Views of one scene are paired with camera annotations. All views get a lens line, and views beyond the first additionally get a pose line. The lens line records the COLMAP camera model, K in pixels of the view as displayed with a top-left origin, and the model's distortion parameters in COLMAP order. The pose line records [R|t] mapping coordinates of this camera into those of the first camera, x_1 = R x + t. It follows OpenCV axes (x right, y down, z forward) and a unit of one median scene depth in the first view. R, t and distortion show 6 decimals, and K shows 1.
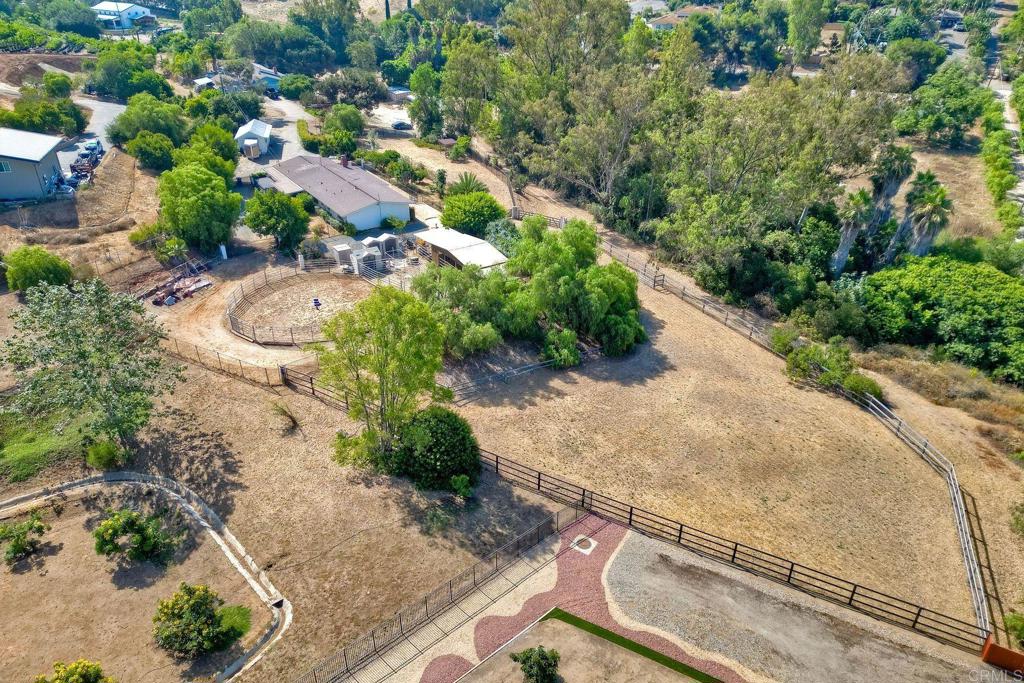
lens RADIAL K [[694.5, 0, 512.0], [0, 694.5, 341.5], [0, 0, 1]] dist [0.077027, -0.000546]
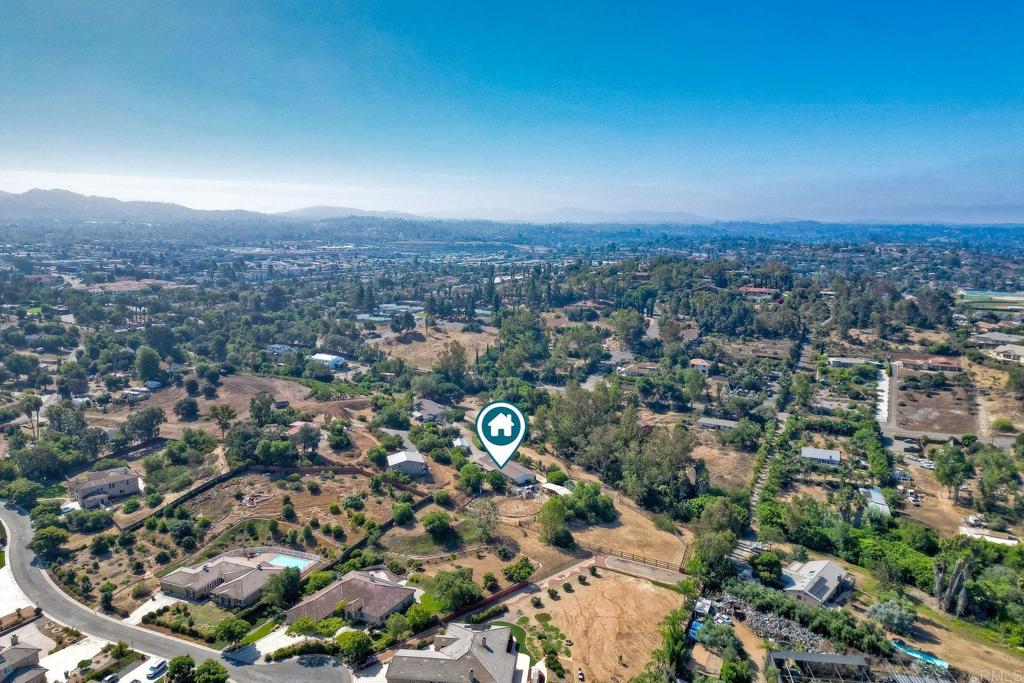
lens RADIAL K [[694.5, 0, 512.0], [0, 694.5, 341.5], [0, 0, 1]] dist [0.077027, -0.000546]
pose [[0.999994, 0.001582, -0.003008, -0.259956], [-0.002519, 0.939175, -0.343429, 0.308606], [0.002282, 0.343435, 0.939174, -2.119375]]
